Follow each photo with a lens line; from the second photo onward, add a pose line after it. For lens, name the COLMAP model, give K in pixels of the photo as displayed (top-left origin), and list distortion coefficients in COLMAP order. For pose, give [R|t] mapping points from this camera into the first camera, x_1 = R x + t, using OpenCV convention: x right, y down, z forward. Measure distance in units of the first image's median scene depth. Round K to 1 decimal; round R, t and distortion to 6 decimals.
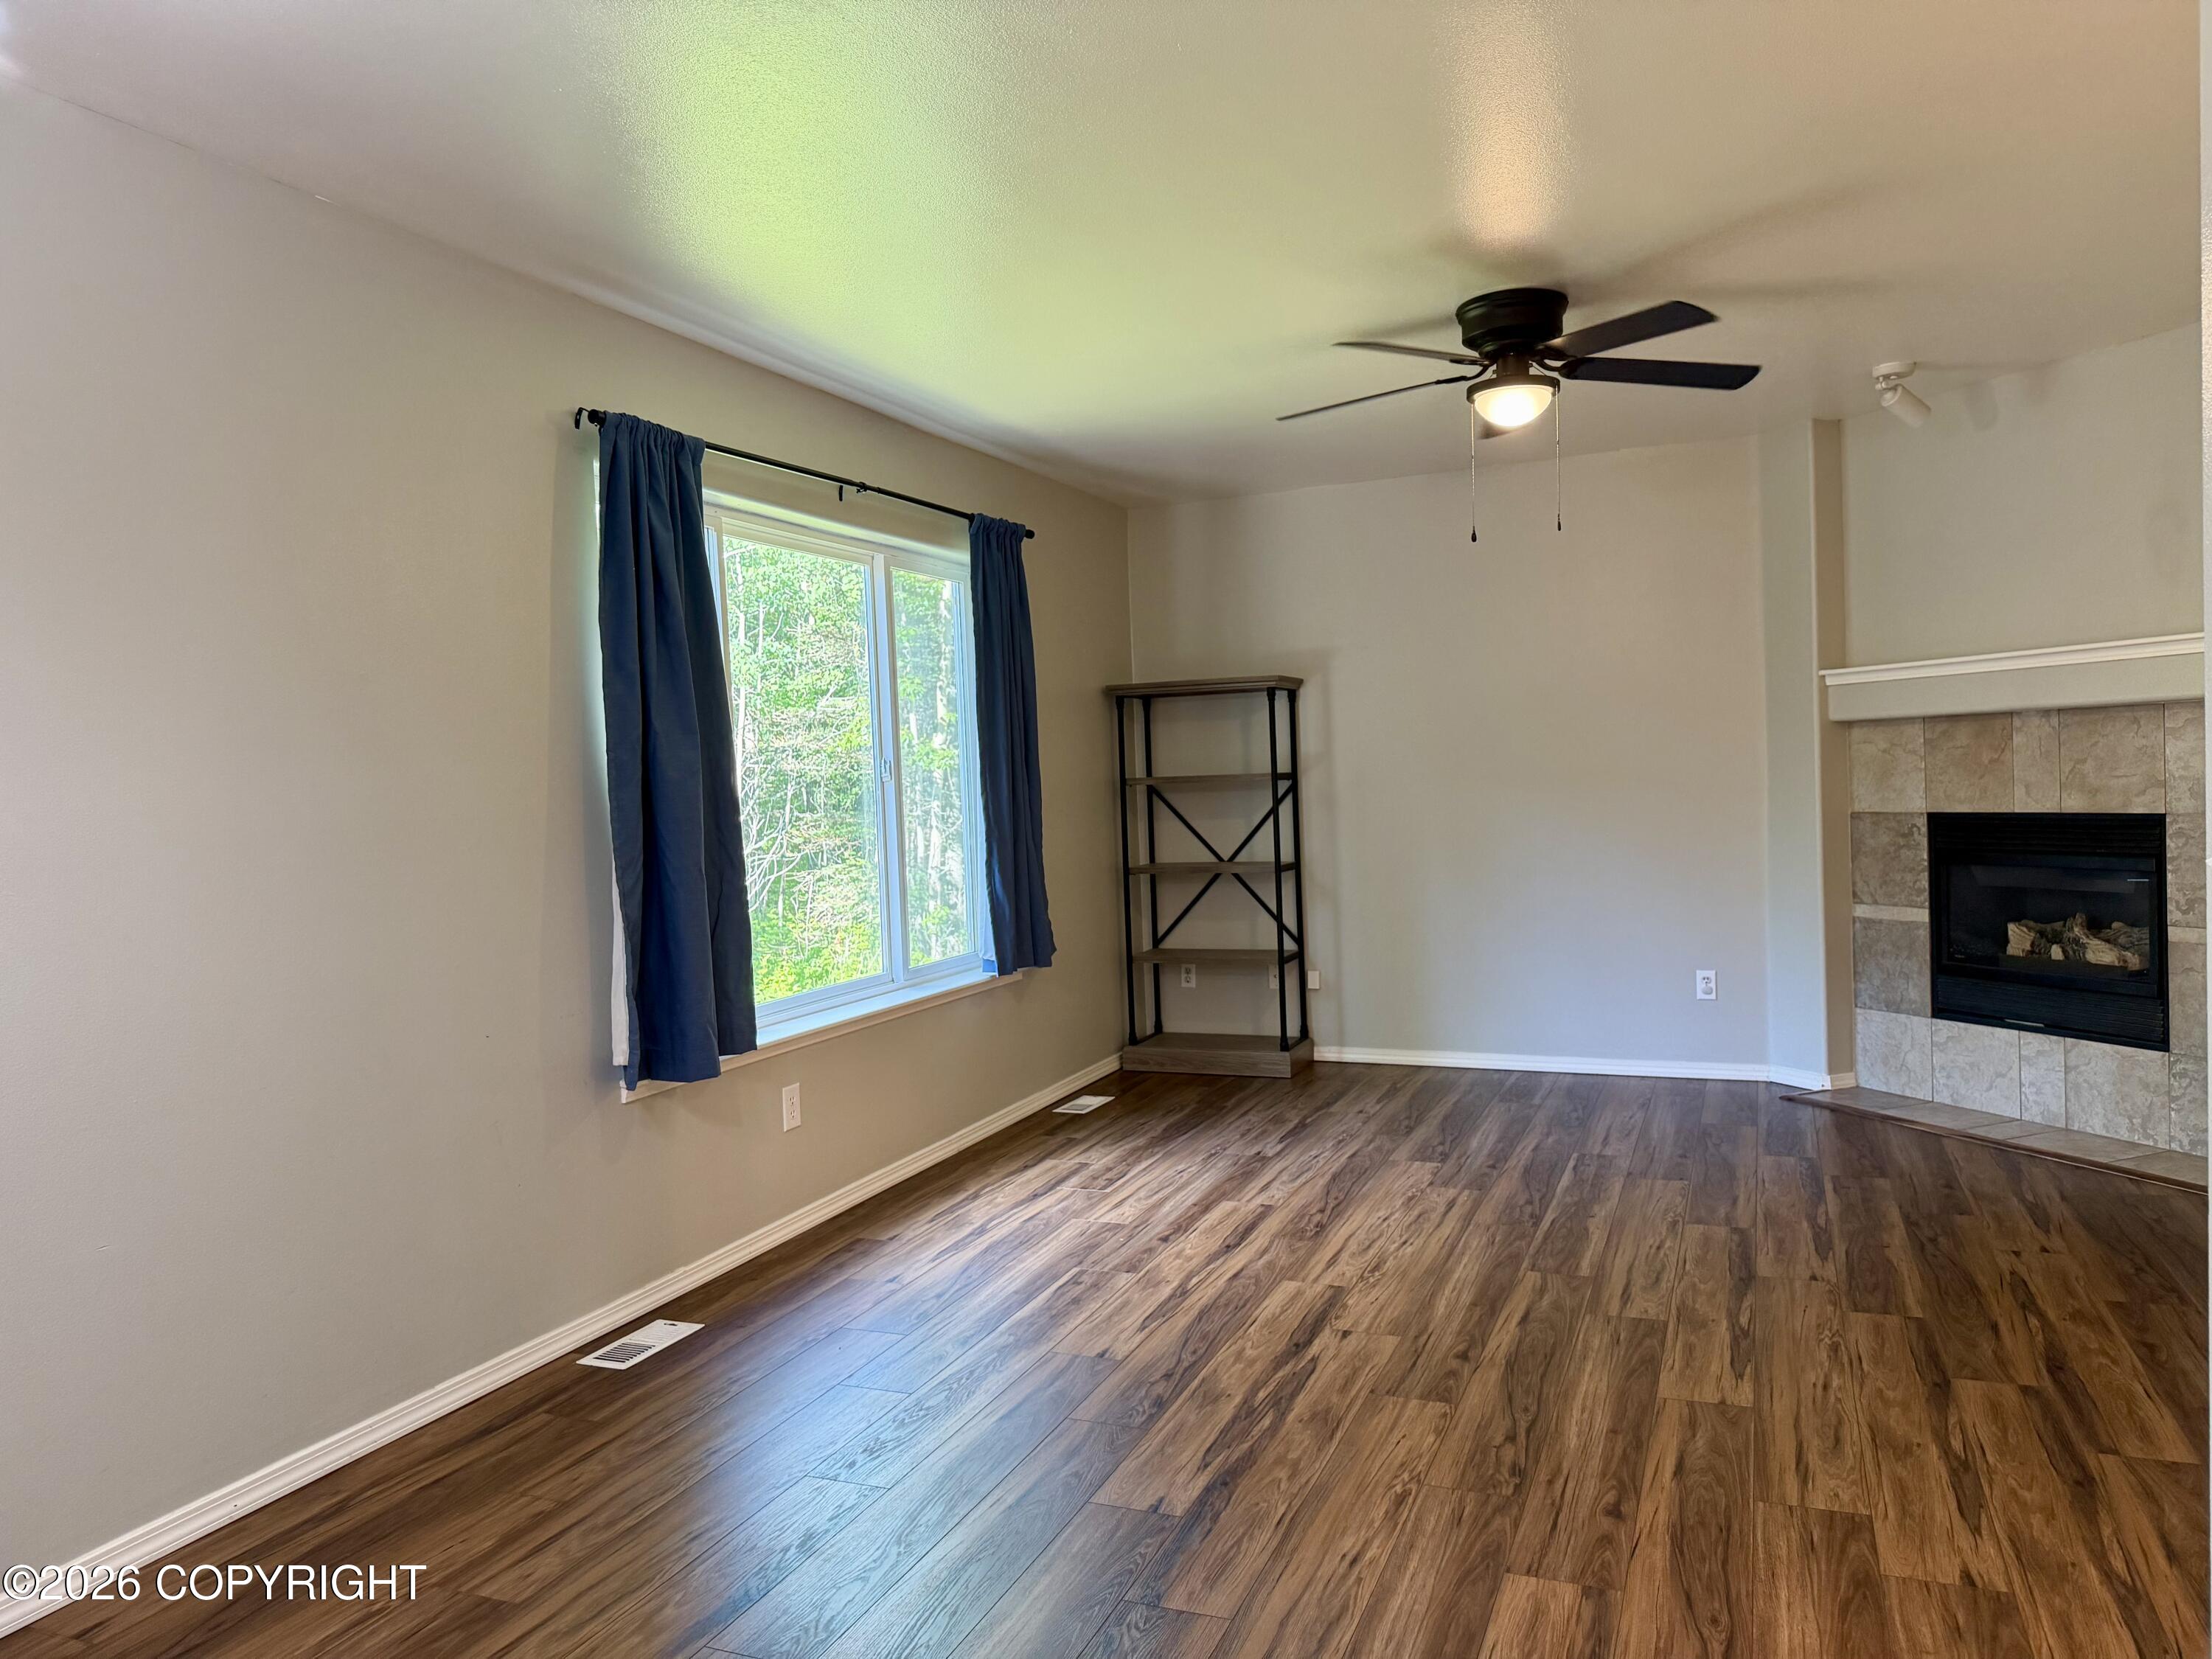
lens RADIAL K [[1551.7, 0, 1106.0], [0, 1551.7, 829.5], [0, 0, 1]] dist [0.104382, -0.141427]
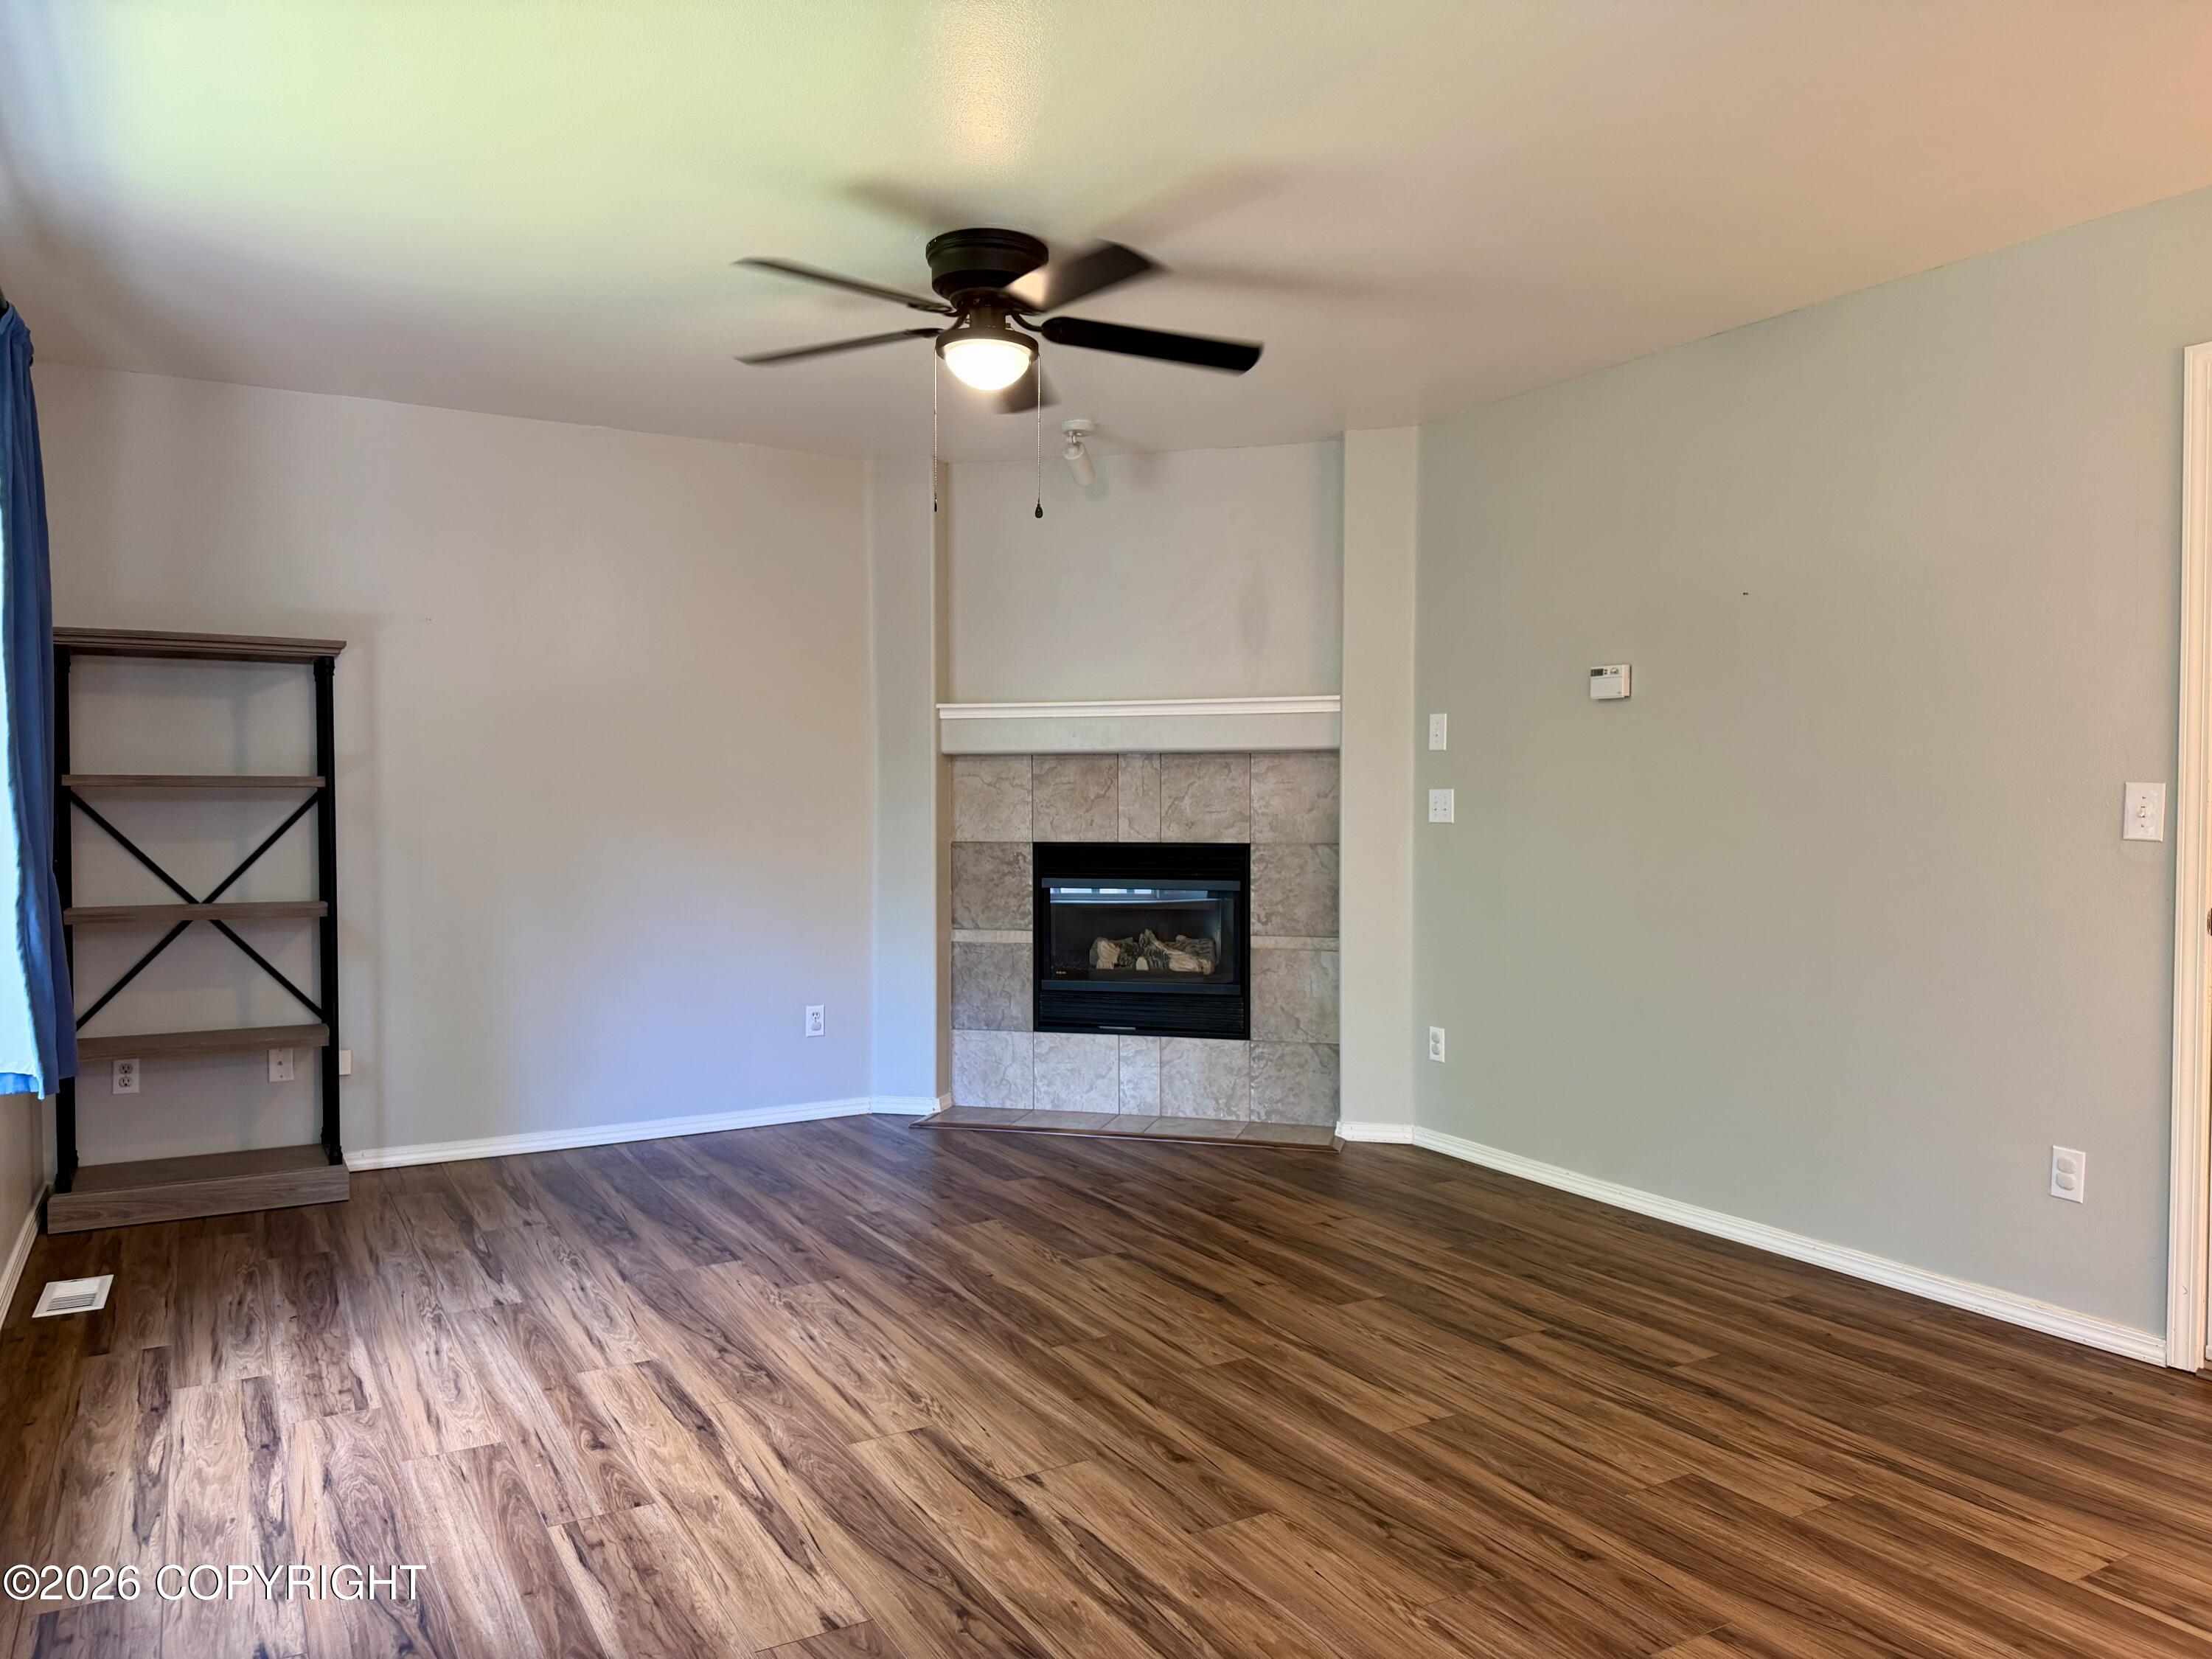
lens RADIAL K [[1551.7, 0, 1106.0], [0, 1551.7, 829.5], [0, 0, 1]] dist [0.104382, -0.141427]
pose [[0.601154, 0.019904, 0.798885, -0.326625], [0.003561, 0.999613, -0.027585, 0.011091], [-0.799125, 0.019428, 0.600851, 0.342212]]
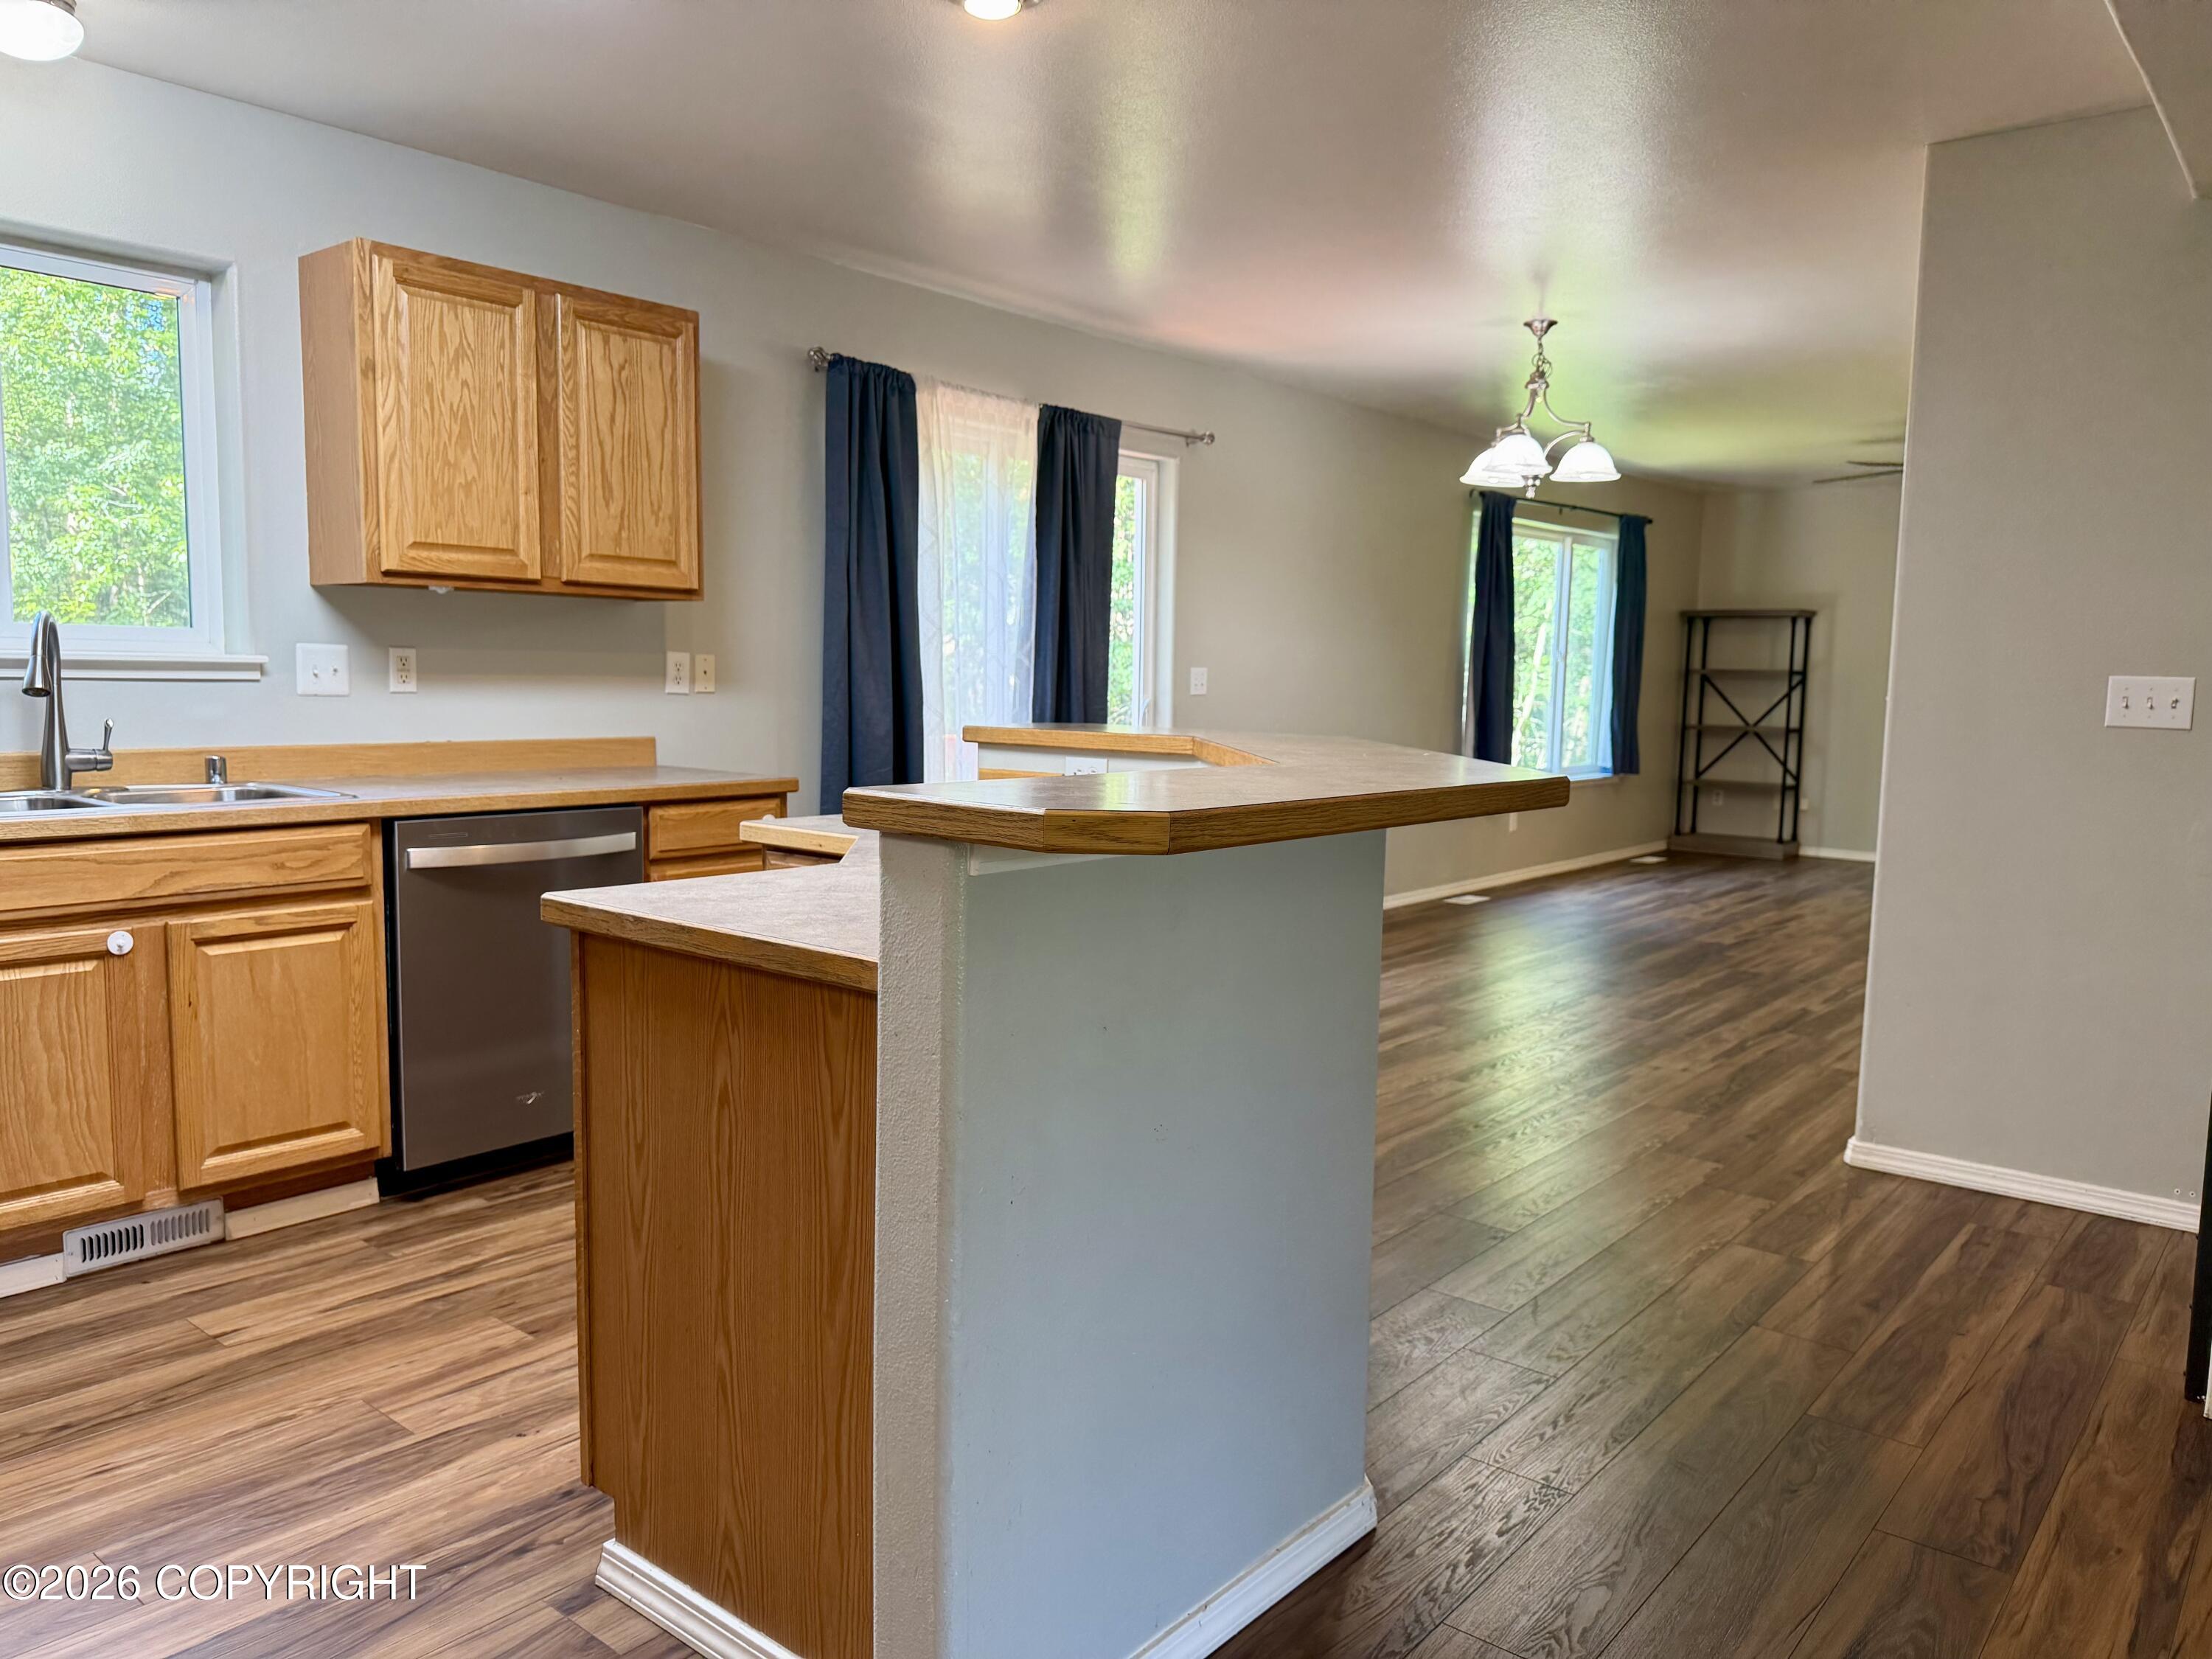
lens RADIAL K [[1551.7, 0, 1106.0], [0, 1551.7, 829.5], [0, 0, 1]] dist [0.104382, -0.141427]
pose [[0.954820, 0.084533, -0.284908, -0.112046], [-0.065089, 0.994900, 0.077056, 0.059784], [0.289969, -0.055030, 0.955453, -0.958144]]
